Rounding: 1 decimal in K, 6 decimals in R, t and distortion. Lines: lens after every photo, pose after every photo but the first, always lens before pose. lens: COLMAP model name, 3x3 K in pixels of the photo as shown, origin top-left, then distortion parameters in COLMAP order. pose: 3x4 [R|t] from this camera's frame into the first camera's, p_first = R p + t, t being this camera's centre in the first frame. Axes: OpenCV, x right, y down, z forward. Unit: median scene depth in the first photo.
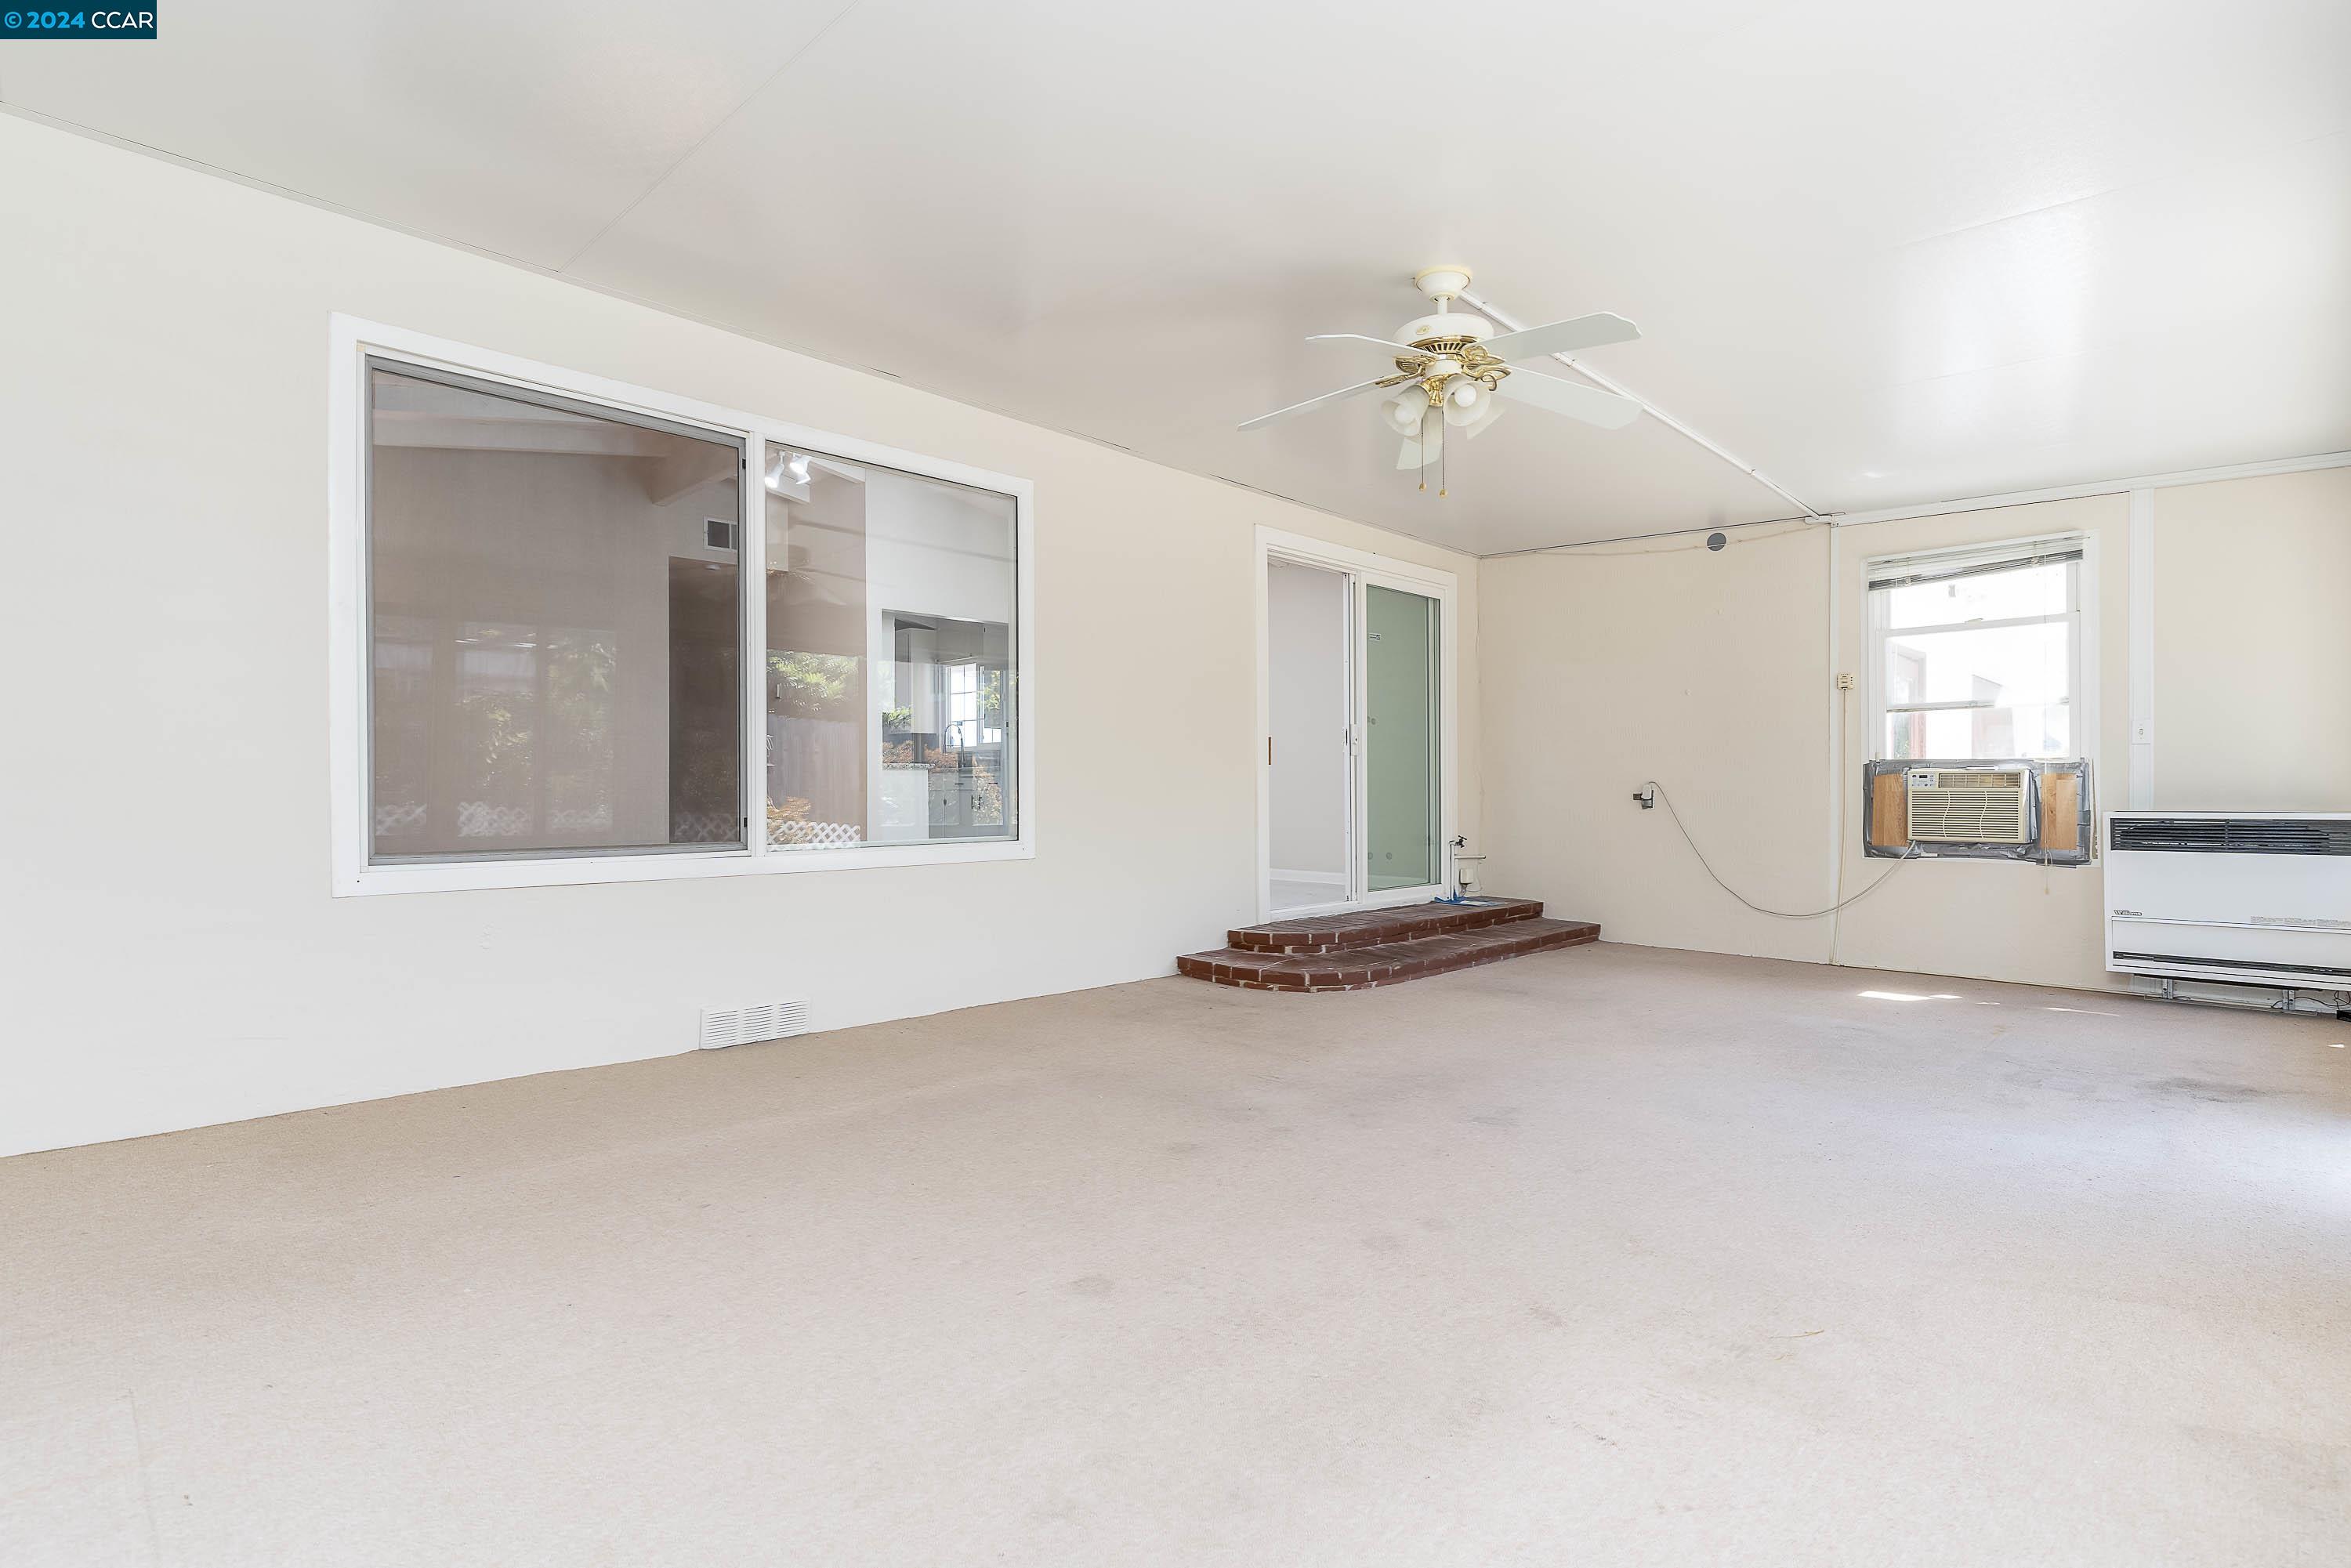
lens RADIAL K [[1121.6, 0, 1166.9], [0, 1121.6, 786.7], [0, 0, 1]] dist [-0.000824, 0.000123]
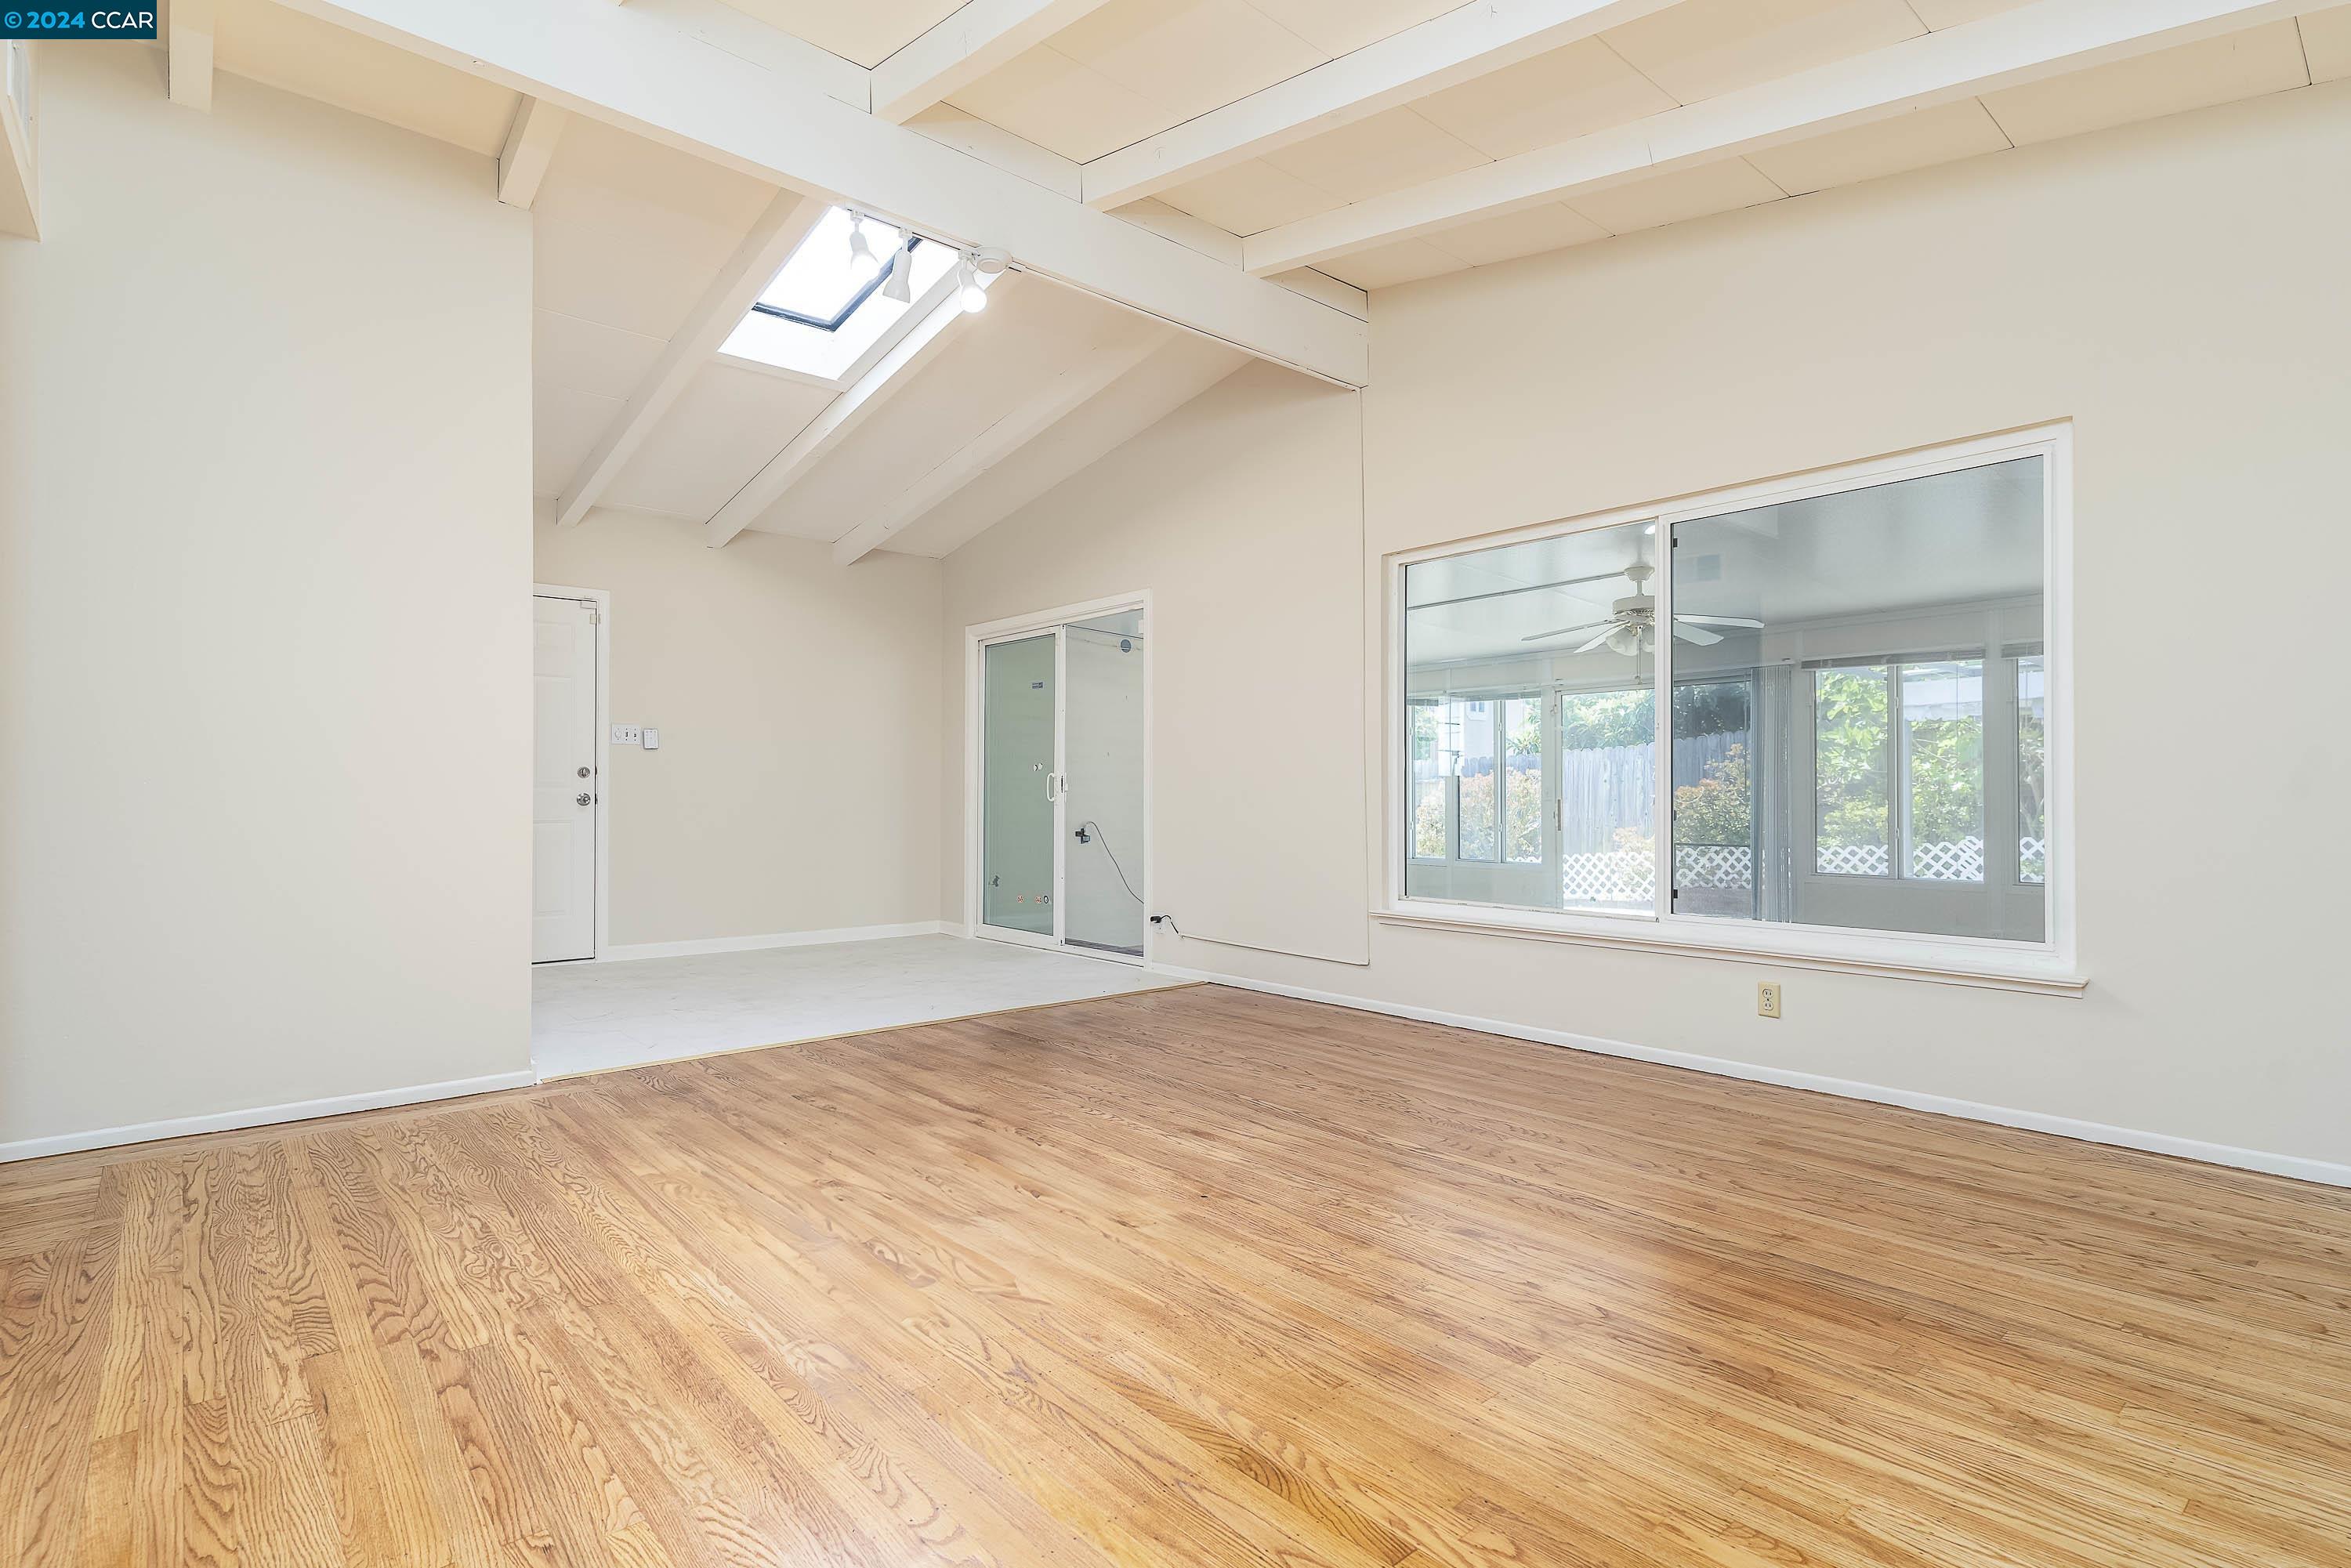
lens RADIAL K [[1105.2, 0, 1168.0], [0, 1105.2, 782.6], [0, 0, 1]] dist [0.001063, 0.000157]
pose [[0.067110, 0.009103, 0.997704, -0.982244], [-0.006093, 0.999943, -0.008713, -0.045640], [-0.997727, -0.005494, 0.067162, 0.987247]]
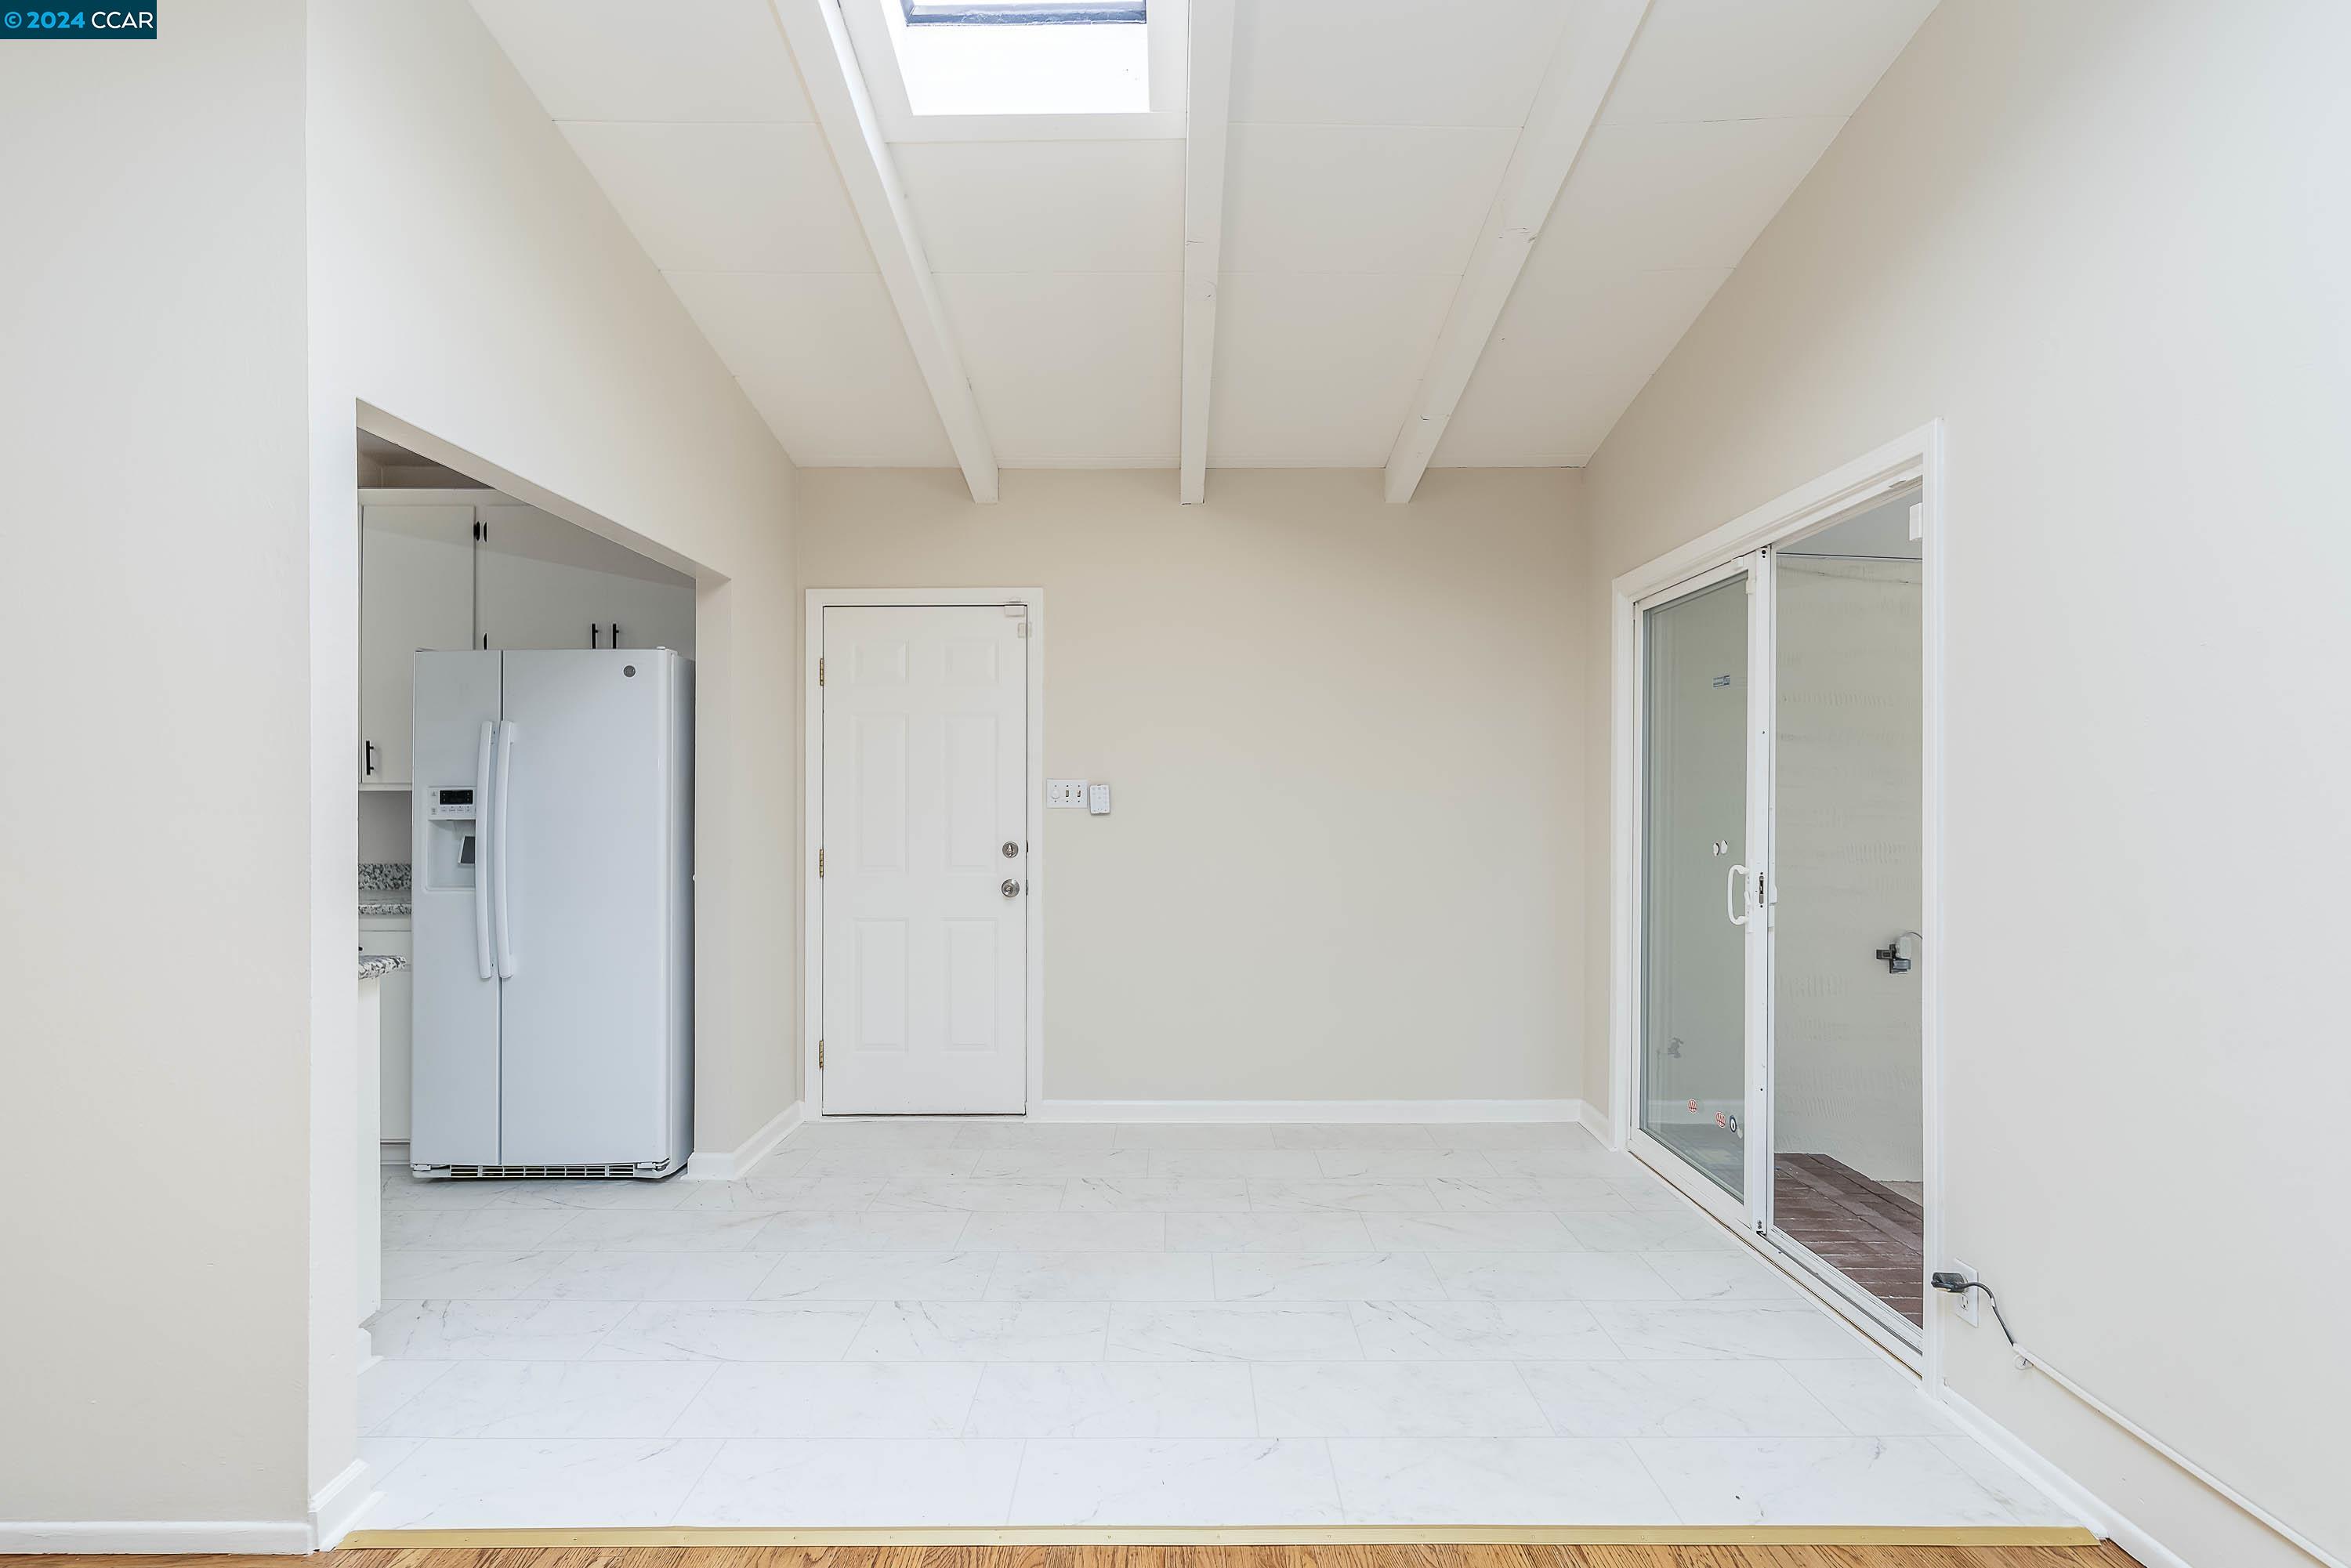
lens RADIAL K [[1221.5, 0, 1177.3], [0, 1221.5, 793.4], [0, 0, 1]] dist [-0.002795, -0.000528]
pose [[0.705094, 0.004071, 0.709102, -0.456020], [-0.003833, 0.999991, -0.001929, -0.099218], [-0.709103, -0.001358, 0.705104, 0.955710]]
